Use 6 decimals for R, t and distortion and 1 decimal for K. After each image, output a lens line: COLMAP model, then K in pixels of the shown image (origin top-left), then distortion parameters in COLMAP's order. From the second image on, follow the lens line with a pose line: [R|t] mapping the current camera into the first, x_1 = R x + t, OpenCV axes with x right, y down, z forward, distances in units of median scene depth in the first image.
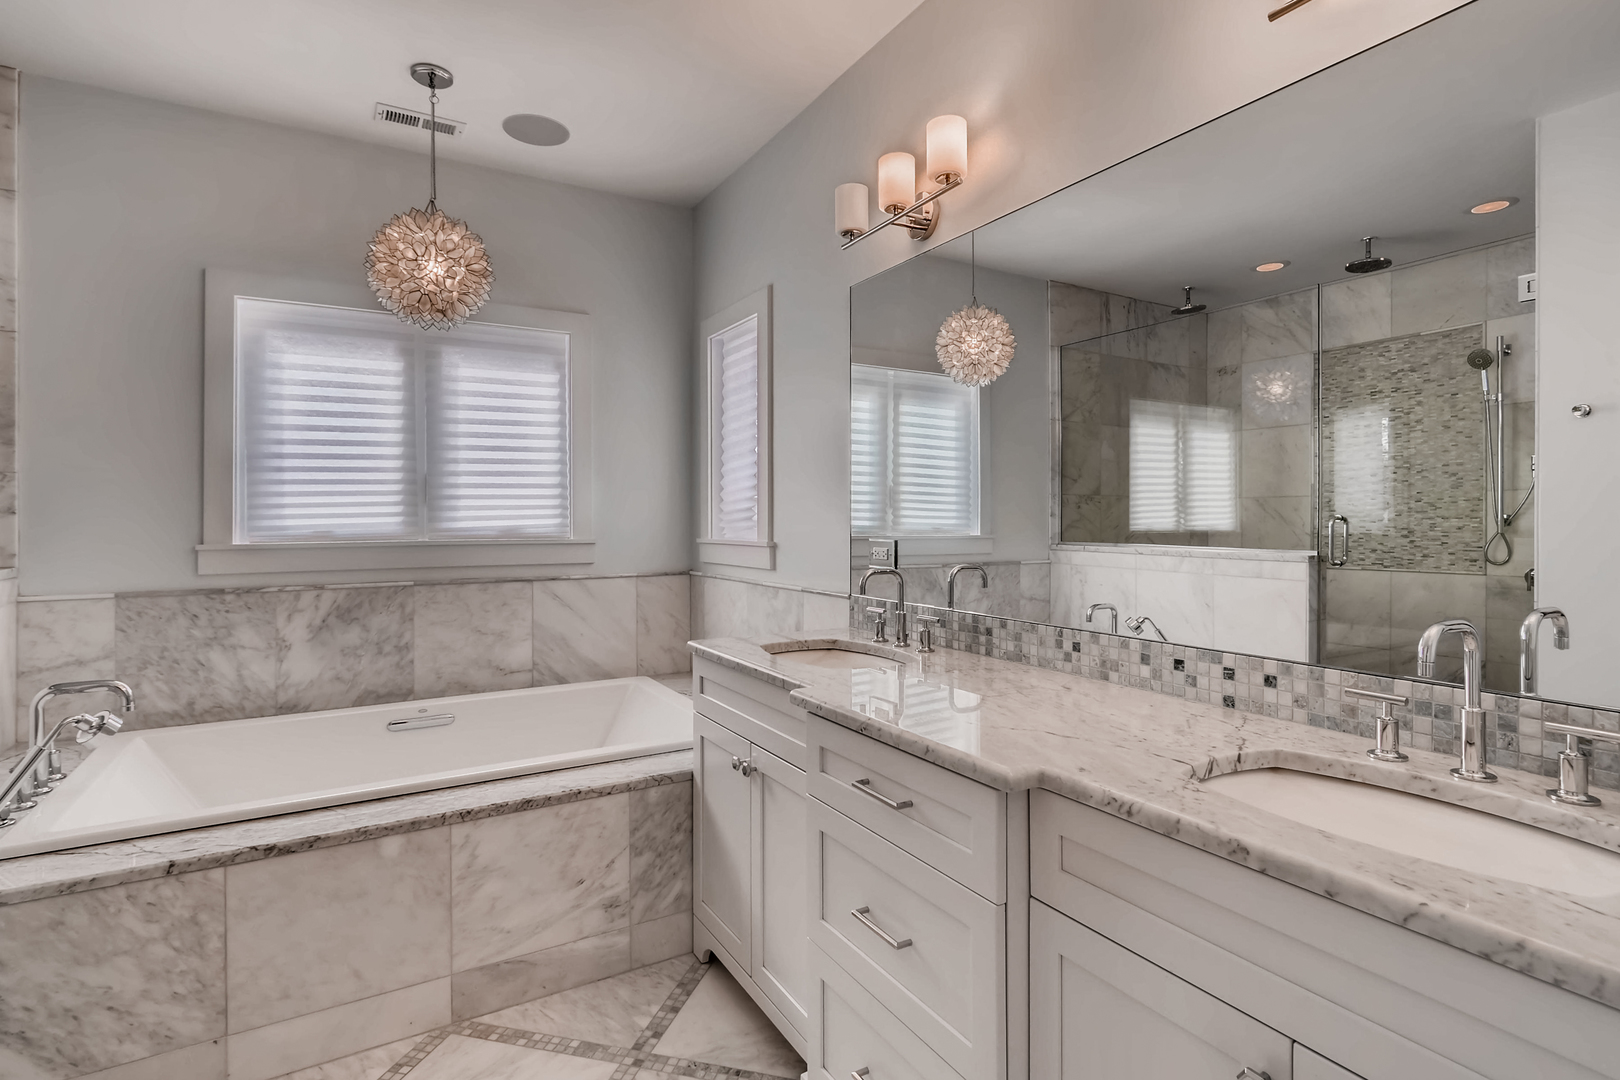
lens RADIAL K [[806.1, 0, 811.1], [0, 806.1, 524.6], [0, 0, 1]] dist [-0.001841, 0.000203]
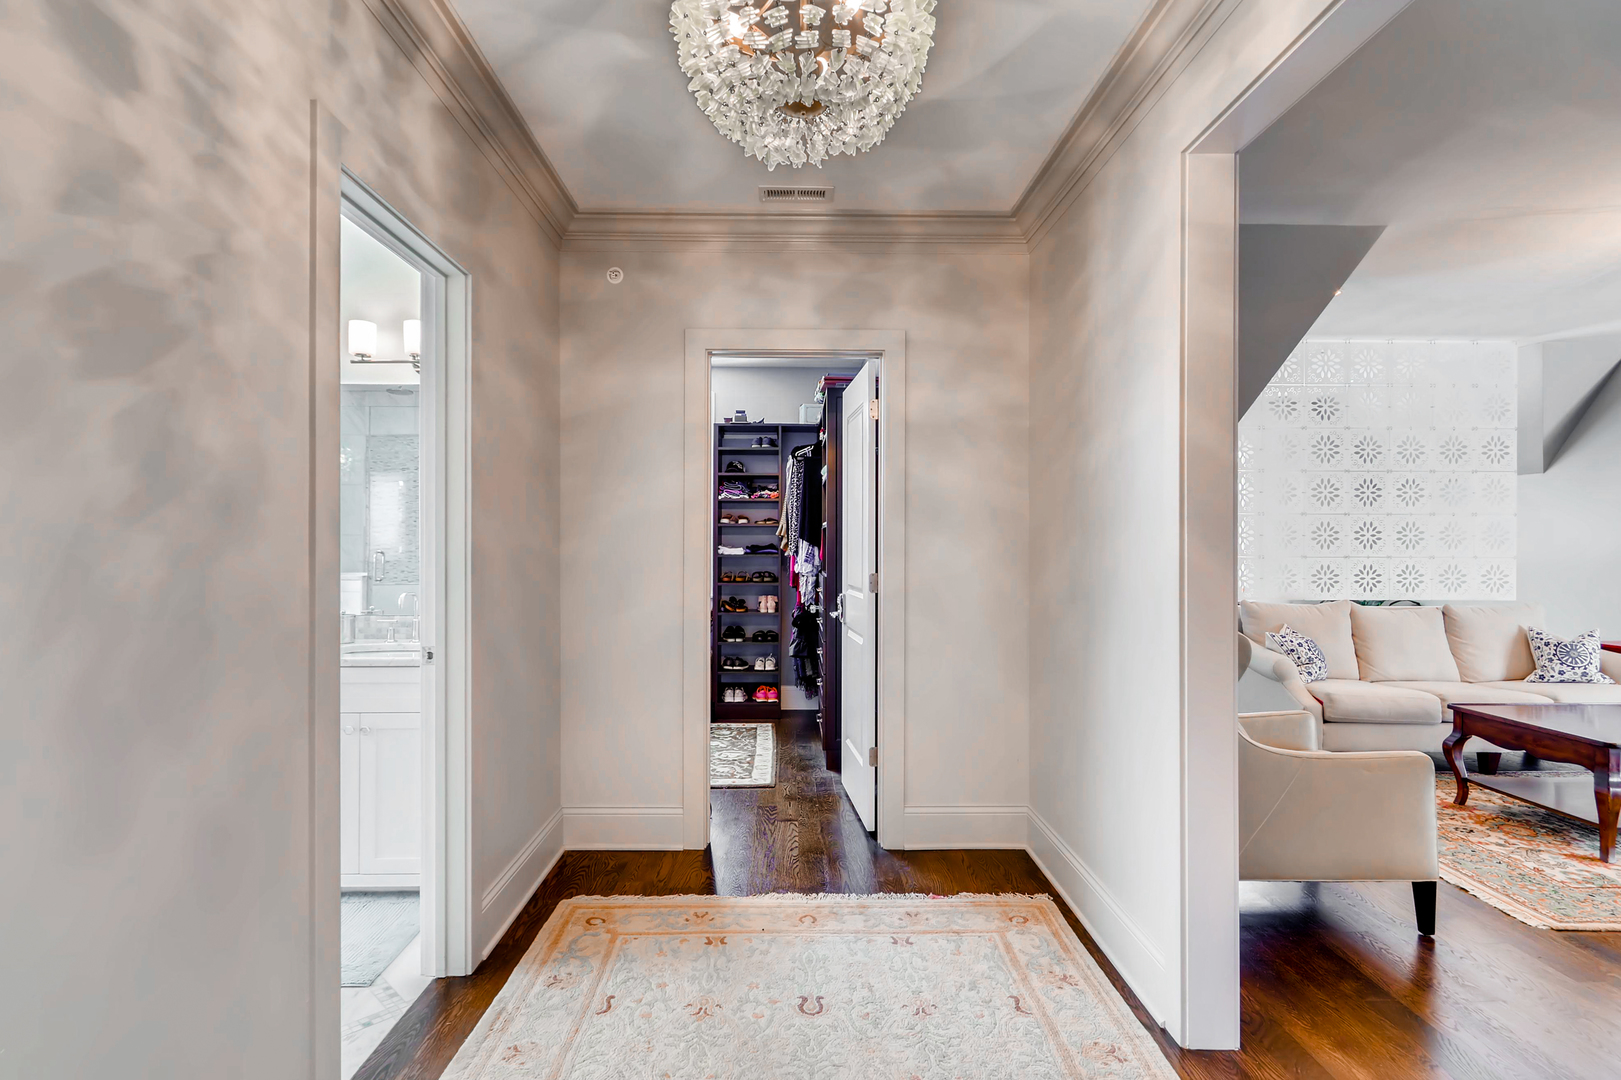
lens RADIAL K [[806.6, 0, 809.7], [0, 806.6, 537.2], [0, 0, 1]] dist [-0.001841, 0.000203]
pose [[0.484855, 0.015940, 0.874449, -0.276913], [-0.003102, 0.999859, -0.016506, -0.011164], [-0.874589, 0.005290, 0.484836, -0.435787]]
